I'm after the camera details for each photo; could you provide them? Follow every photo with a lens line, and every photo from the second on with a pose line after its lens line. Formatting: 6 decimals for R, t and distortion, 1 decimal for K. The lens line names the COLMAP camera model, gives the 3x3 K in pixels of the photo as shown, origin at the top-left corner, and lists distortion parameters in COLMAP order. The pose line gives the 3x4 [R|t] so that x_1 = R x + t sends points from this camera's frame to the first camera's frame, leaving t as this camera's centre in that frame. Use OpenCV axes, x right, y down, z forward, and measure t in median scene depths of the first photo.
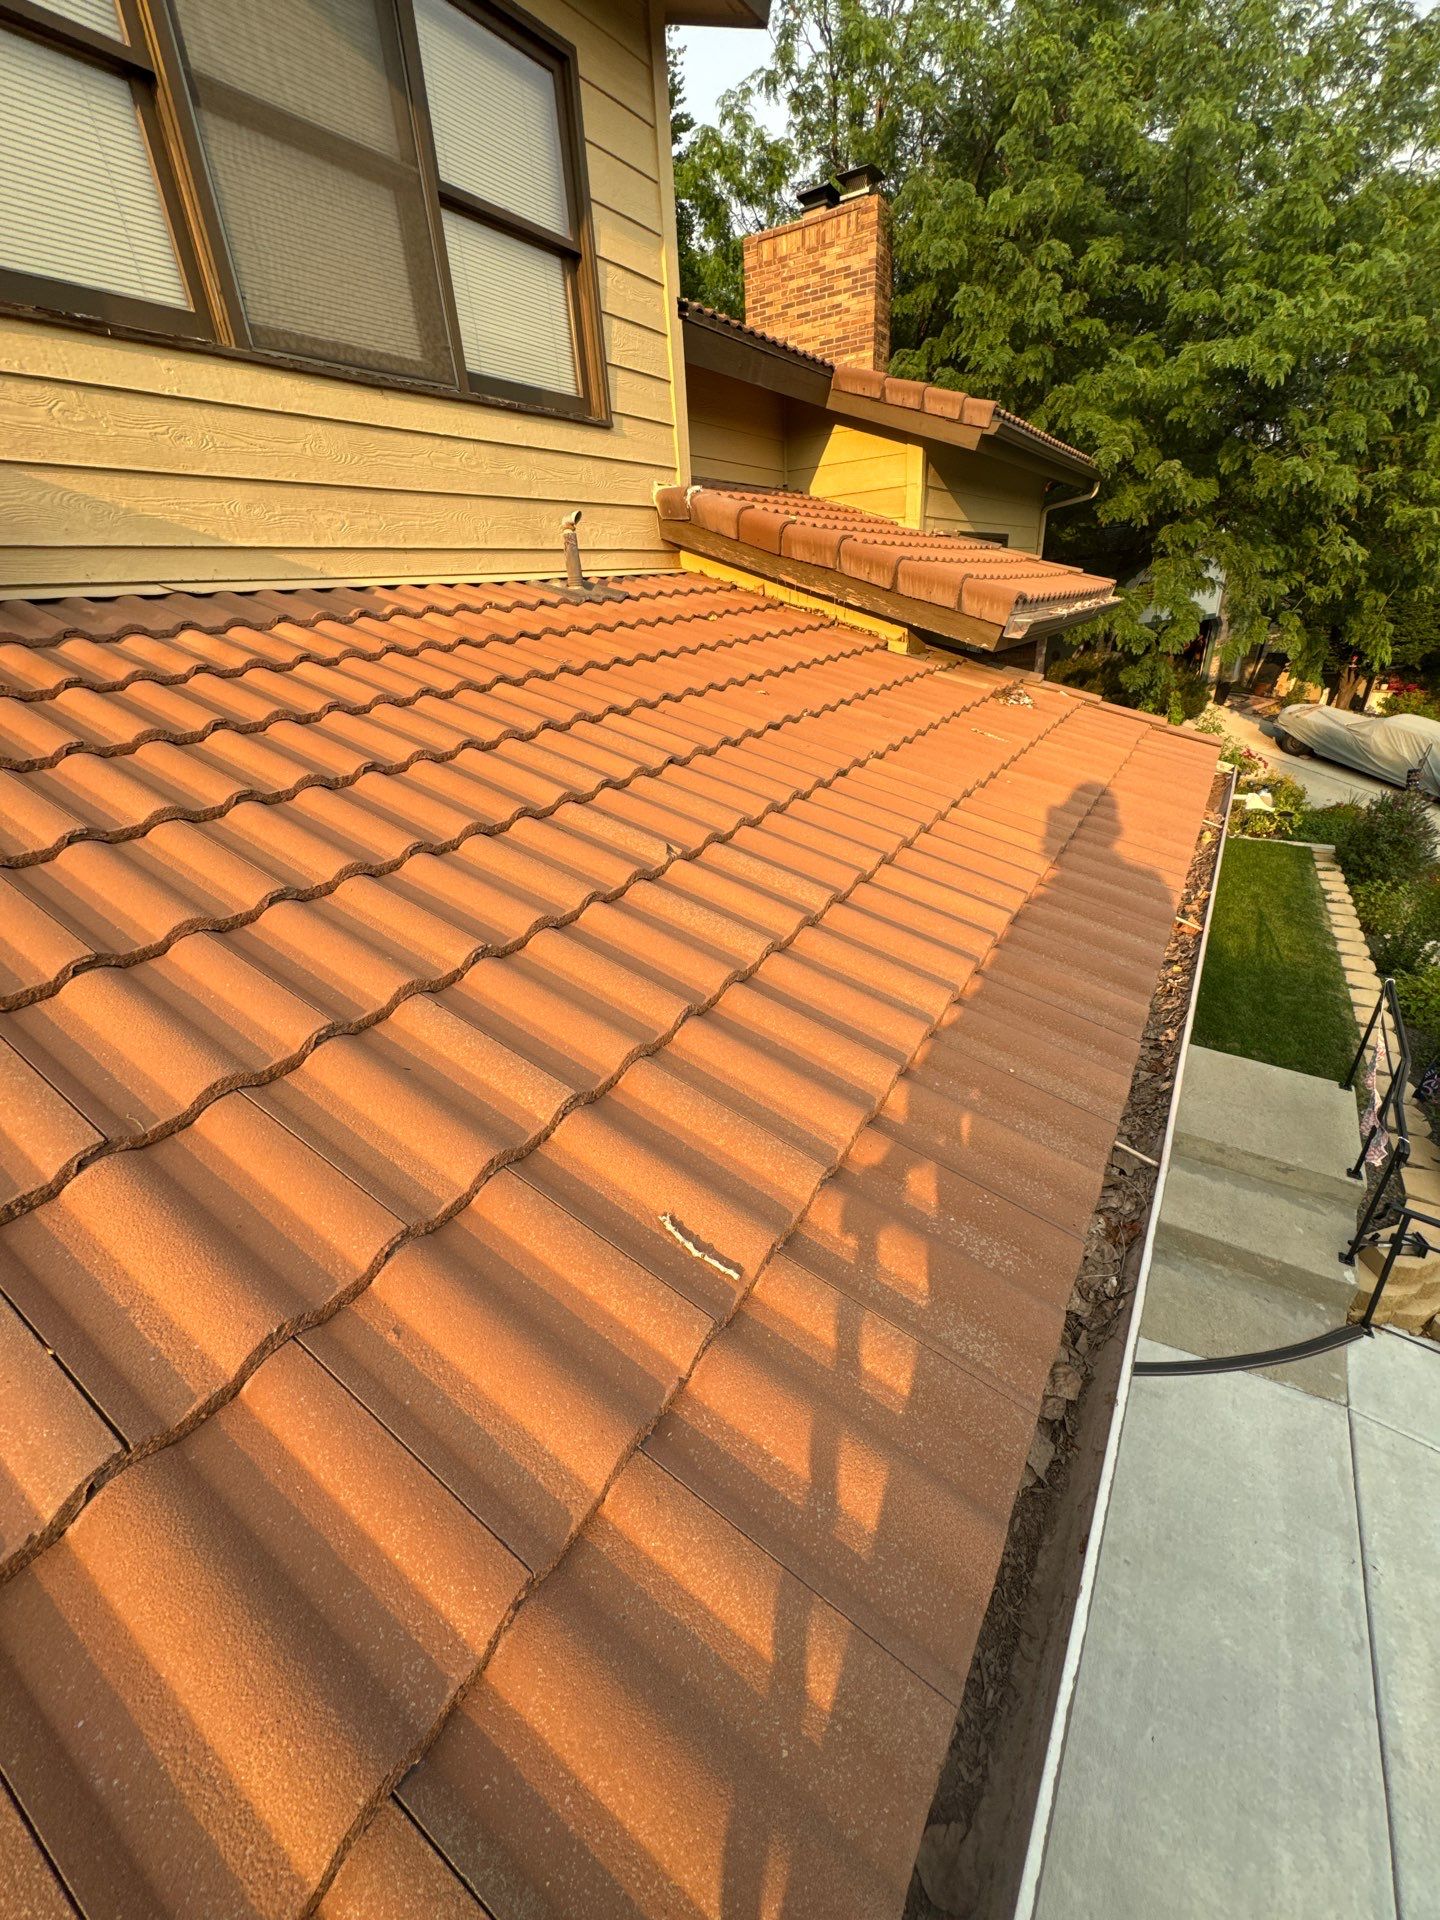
lens RADIAL K [[769.3, 0, 720.0], [0, 769.3, 960.0], [0, 0, 1]] dist [-0.000519, 0.000310]
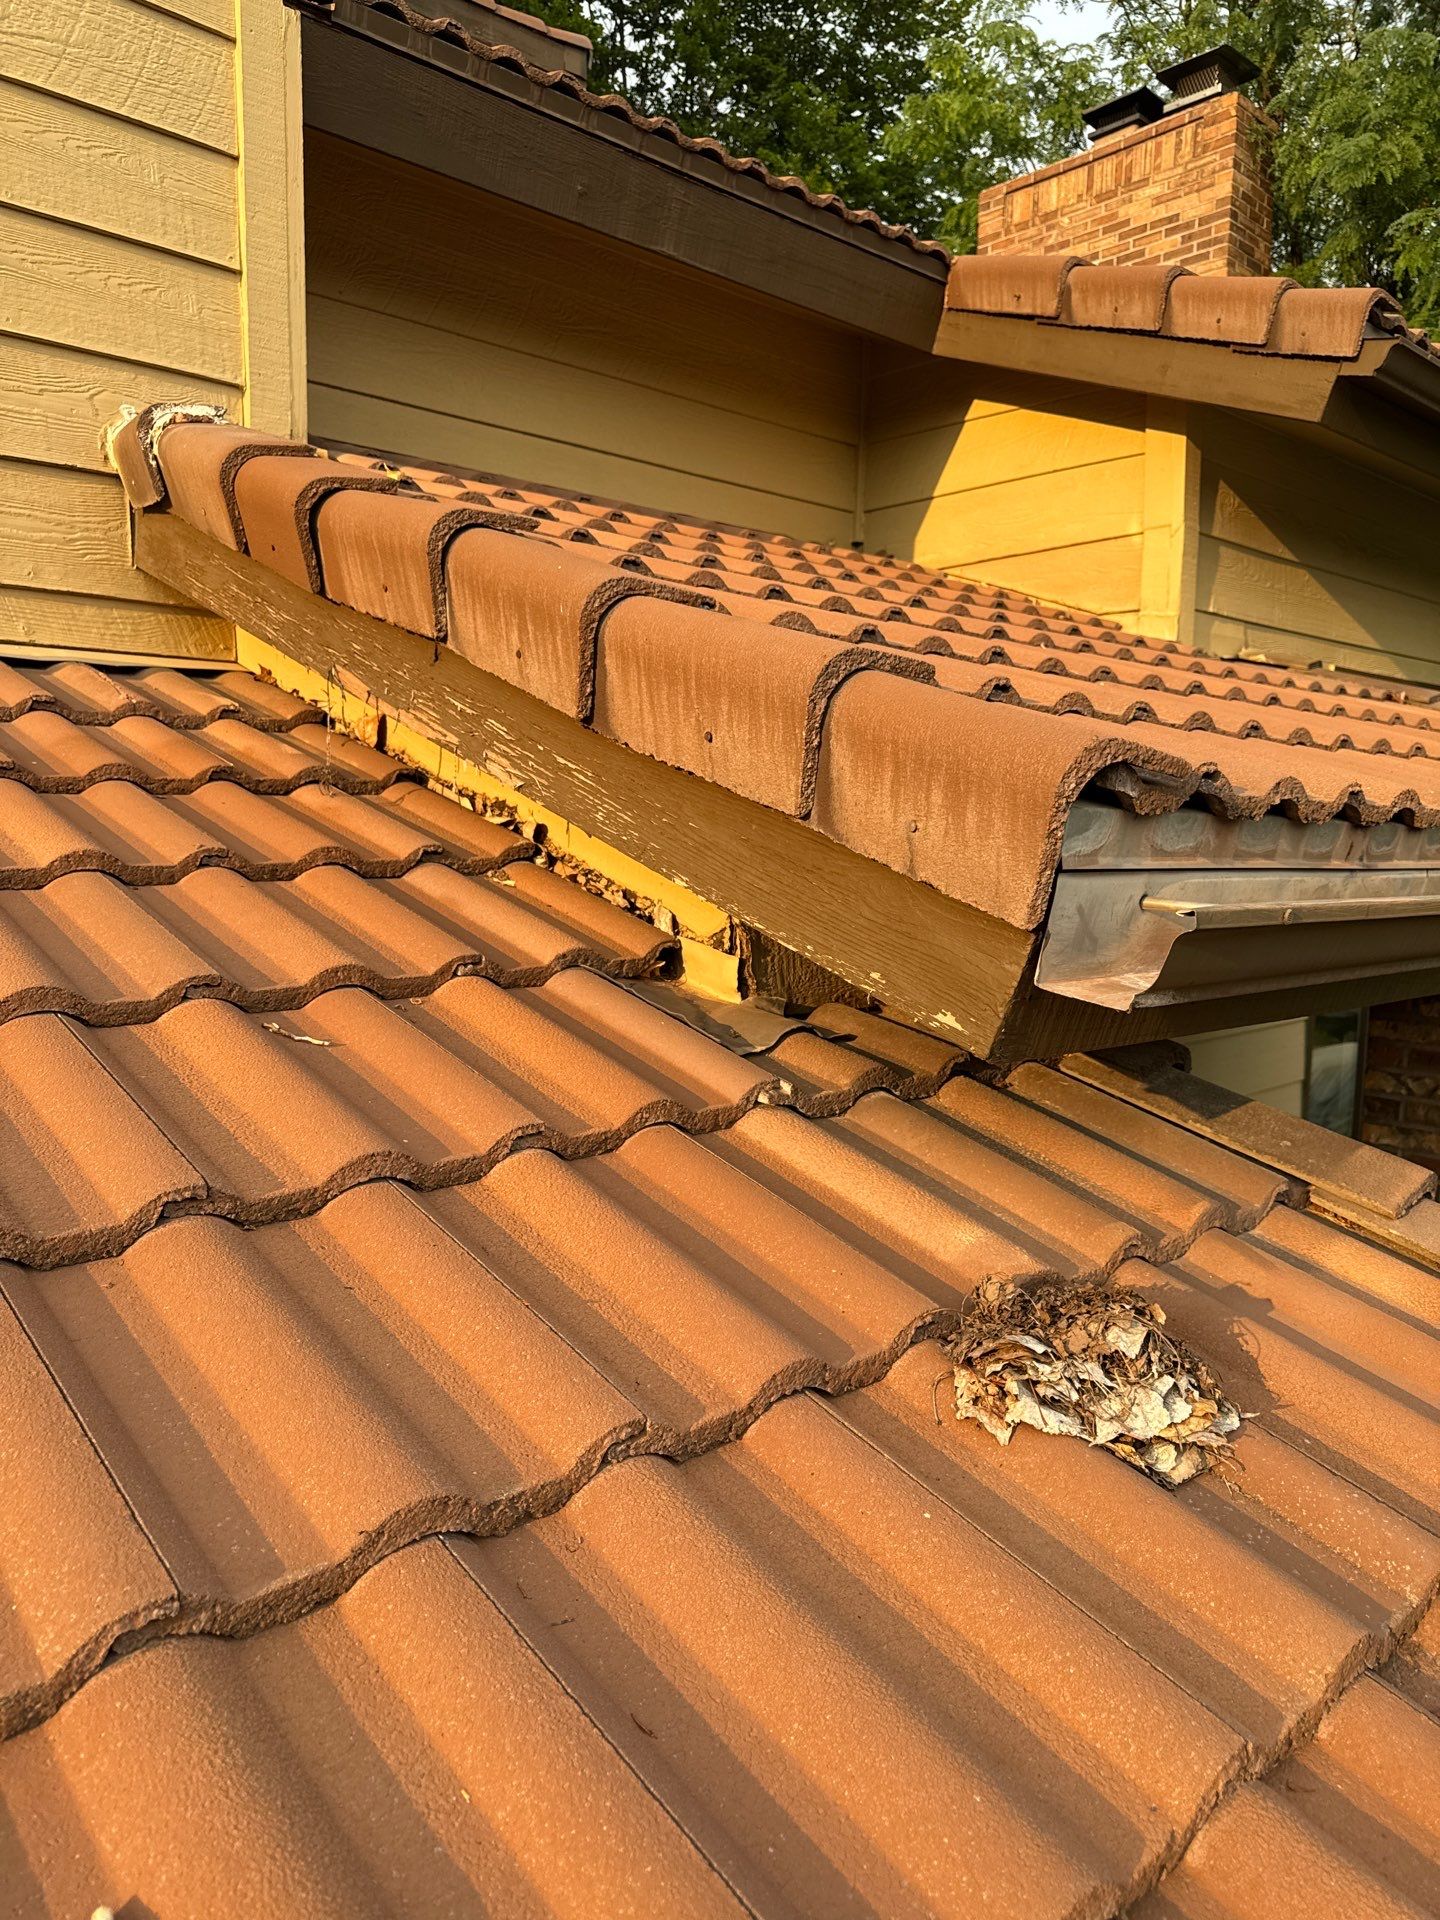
lens RADIAL K [[1292.3, 0, 720.0], [0, 1292.3, 960.0], [0, 0, 1]] dist [0.055158, -0.035246]
pose [[0.960462, 0.097334, -0.260841, 0.156129], [-0.173760, 0.941596, -0.288452, -0.137369], [0.217531, 0.322371, 0.921280, 0.298427]]
